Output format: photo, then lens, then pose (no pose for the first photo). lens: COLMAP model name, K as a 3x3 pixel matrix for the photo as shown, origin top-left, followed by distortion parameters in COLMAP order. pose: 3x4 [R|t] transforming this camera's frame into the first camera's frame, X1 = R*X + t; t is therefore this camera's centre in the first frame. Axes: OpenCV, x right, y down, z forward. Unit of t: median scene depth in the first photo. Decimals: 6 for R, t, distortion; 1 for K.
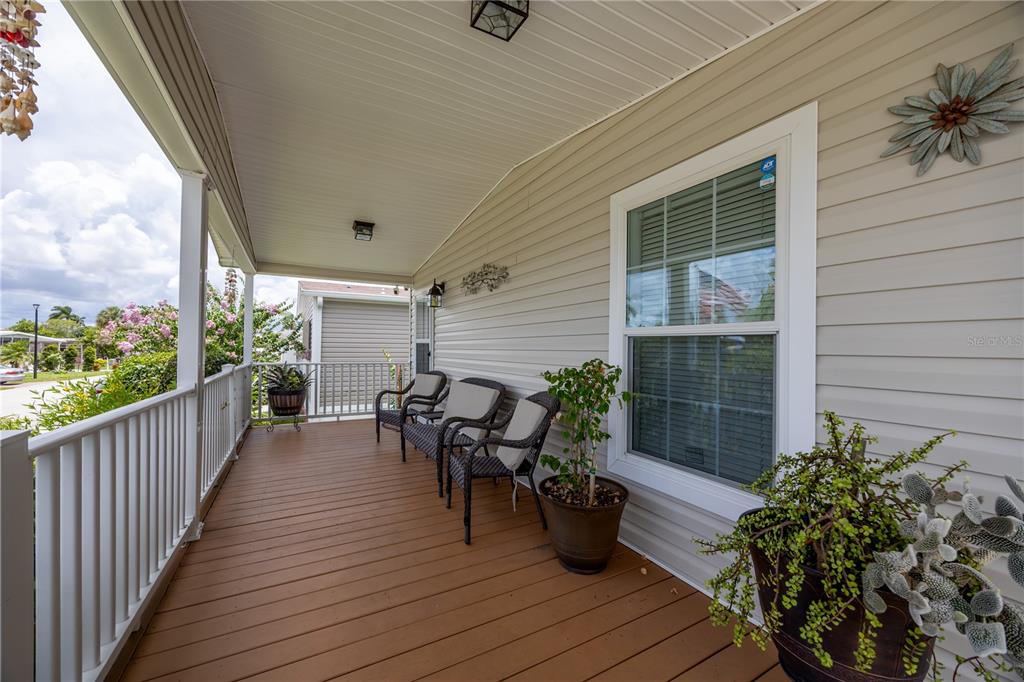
lens RADIAL K [[394.4, 0, 512.7], [0, 394.4, 344.4], [0, 0, 1]] dist [-0.003691, -0.000241]
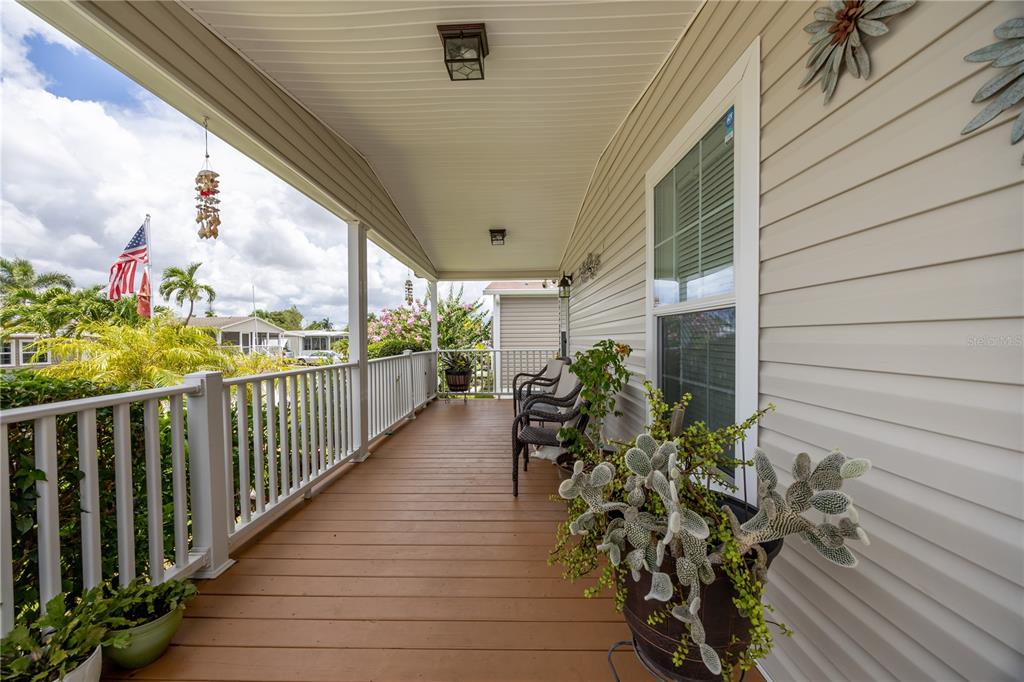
lens RADIAL K [[394.4, 0, 505.1], [0, 394.4, 344.2], [0, 0, 1]] dist [-0.003691, -0.000241]
pose [[0.863122, -0.009768, -0.504901, 0.222370], [0.022604, 0.999558, 0.019304, 0.009125], [0.504489, -0.028074, 0.862961, -0.013625]]
